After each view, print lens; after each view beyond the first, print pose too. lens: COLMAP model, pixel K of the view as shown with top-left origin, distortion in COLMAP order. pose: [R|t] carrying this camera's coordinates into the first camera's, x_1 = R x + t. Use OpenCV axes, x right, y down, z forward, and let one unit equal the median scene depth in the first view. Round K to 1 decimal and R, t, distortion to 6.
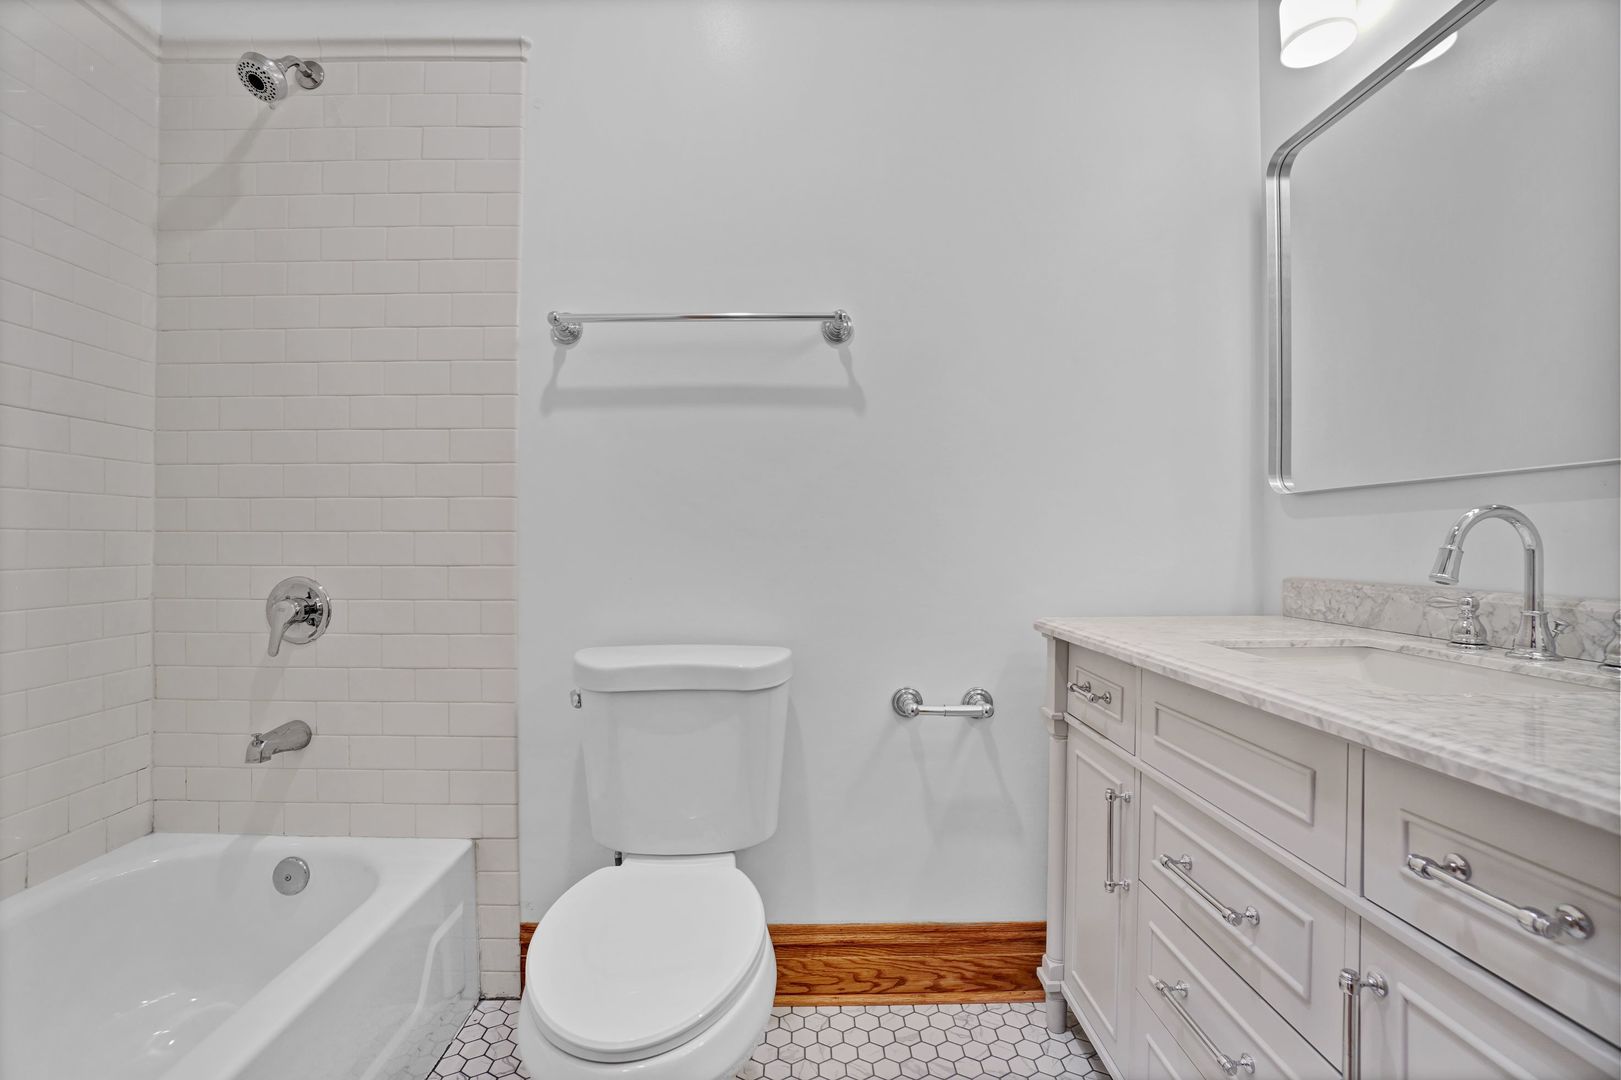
lens RADIAL K [[733.3, 0, 801.6], [0, 733.3, 540.7], [0, 0, 1]] dist [-0.065446, 0.025306]
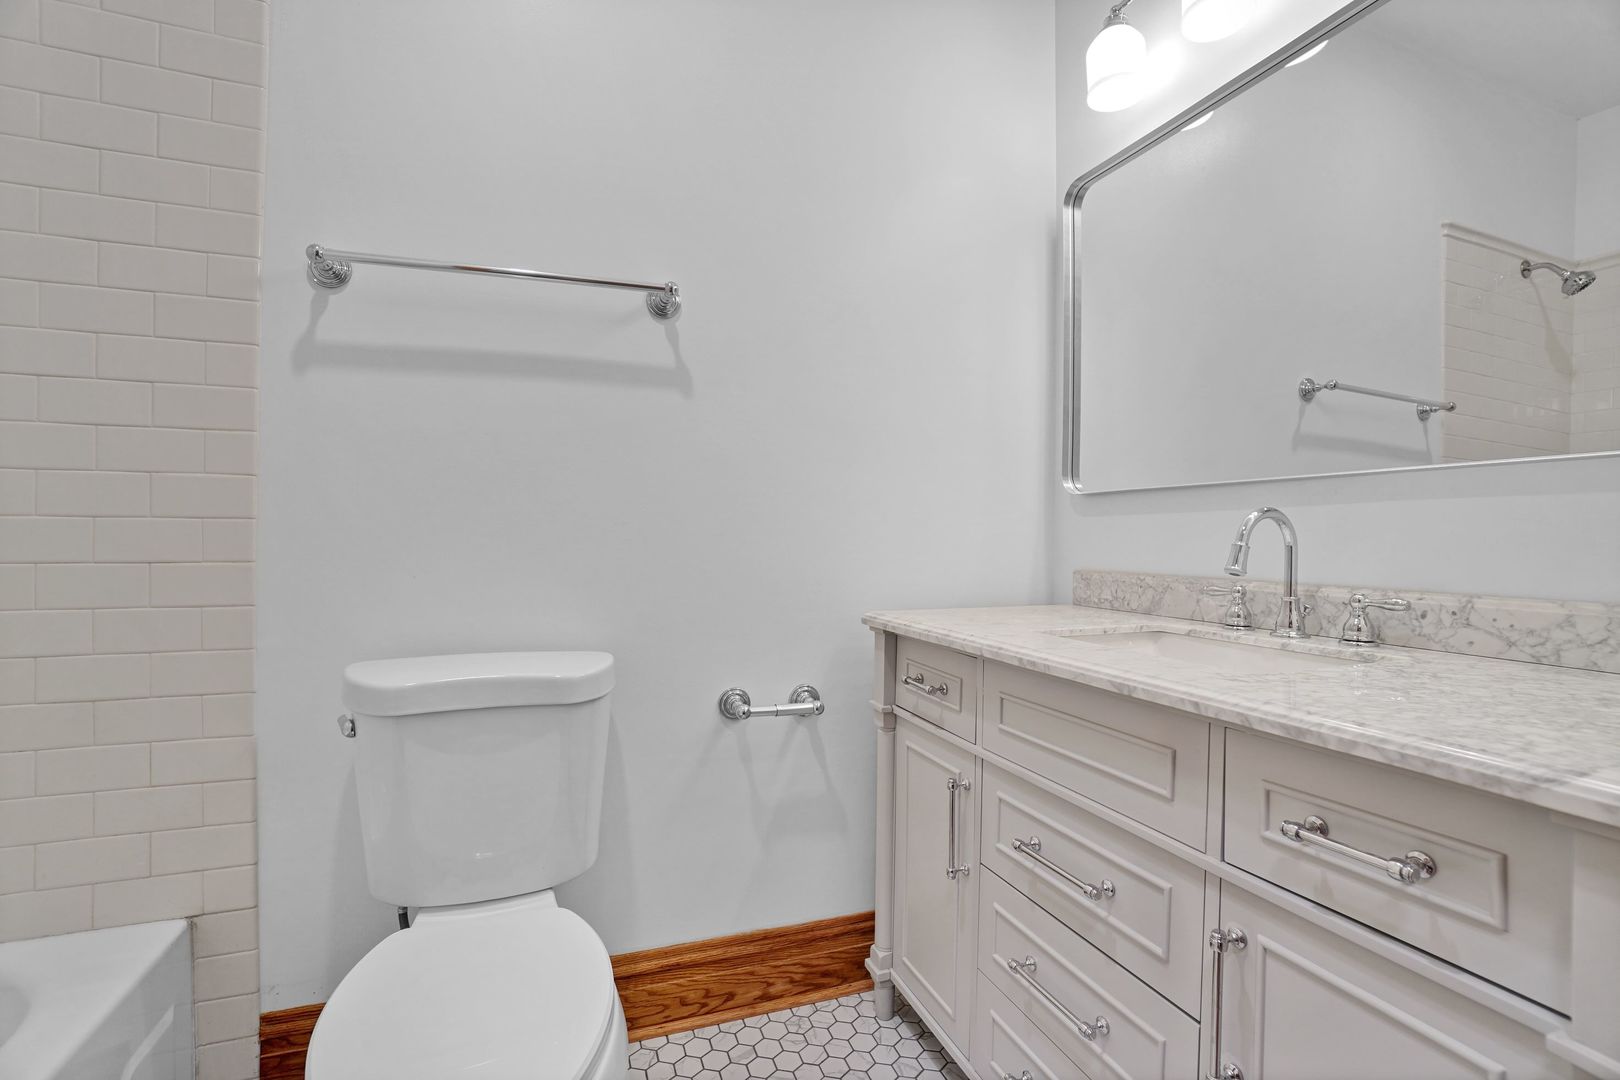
lens RADIAL K [[732.9, 0, 801.1], [0, 732.9, 540.7], [0, 0, 1]] dist [-0.065446, 0.025306]
pose [[0.944803, 0.004219, 0.327611, -0.095099], [-0.007366, 0.999938, 0.008368, -0.000003], [-0.327555, -0.010320, 0.944776, 0.084057]]
